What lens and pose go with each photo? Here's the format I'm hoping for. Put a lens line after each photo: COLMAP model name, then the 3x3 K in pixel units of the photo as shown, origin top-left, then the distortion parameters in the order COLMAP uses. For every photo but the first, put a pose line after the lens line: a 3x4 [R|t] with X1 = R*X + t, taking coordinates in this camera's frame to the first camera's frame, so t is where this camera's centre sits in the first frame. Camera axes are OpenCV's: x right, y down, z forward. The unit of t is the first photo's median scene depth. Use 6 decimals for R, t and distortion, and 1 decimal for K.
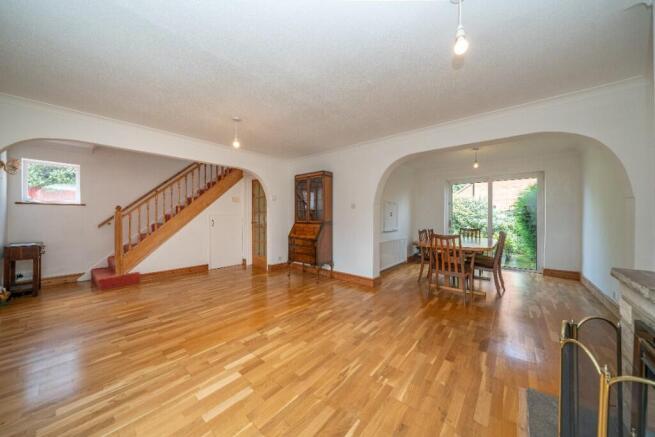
lens RADIAL K [[226.5, 0, 323.8], [0, 226.5, 216.9], [0, 0, 1]] dist [-0.009747, -0.000906]
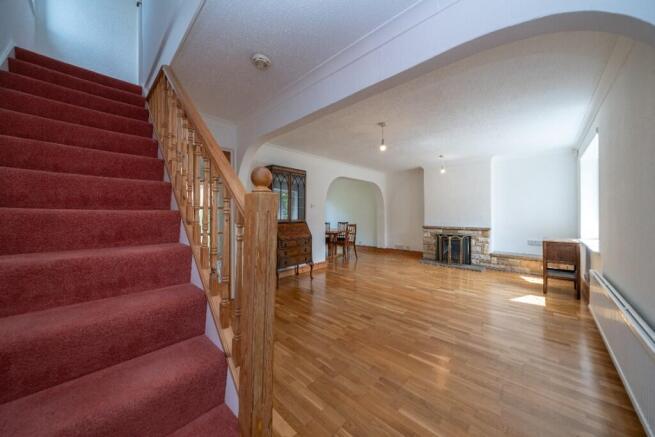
lens RADIAL K [[226.5, 0, 324.2], [0, 226.5, 215.4], [0, 0, 1]] dist [-0.009747, -0.000906]
pose [[0.062778, 0.000806, 0.998027, -1.902474], [0.009421, 0.999955, -0.001400, 0.001515], [-0.997983, 0.009491, 0.062768, 1.556099]]
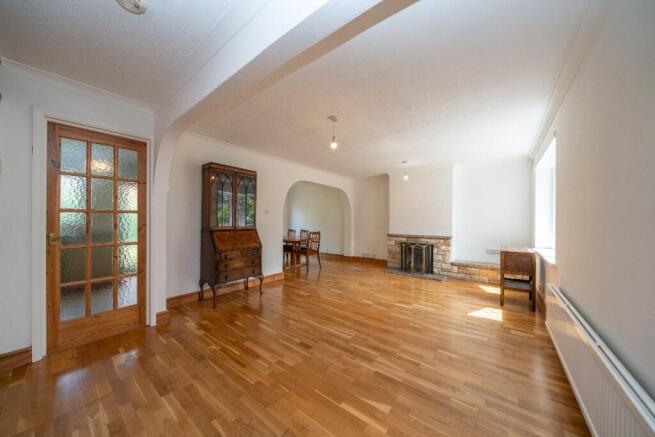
lens RADIAL K [[226.5, 0, 324.5], [0, 226.5, 222.1], [0, 0, 1]] dist [-0.009747, -0.000906]
pose [[-0.048072, 0.001106, 0.998843, -1.692911], [0.001319, 0.999999, -0.001044, -0.000301], [-0.998843, 0.001267, -0.048073, 1.380570]]
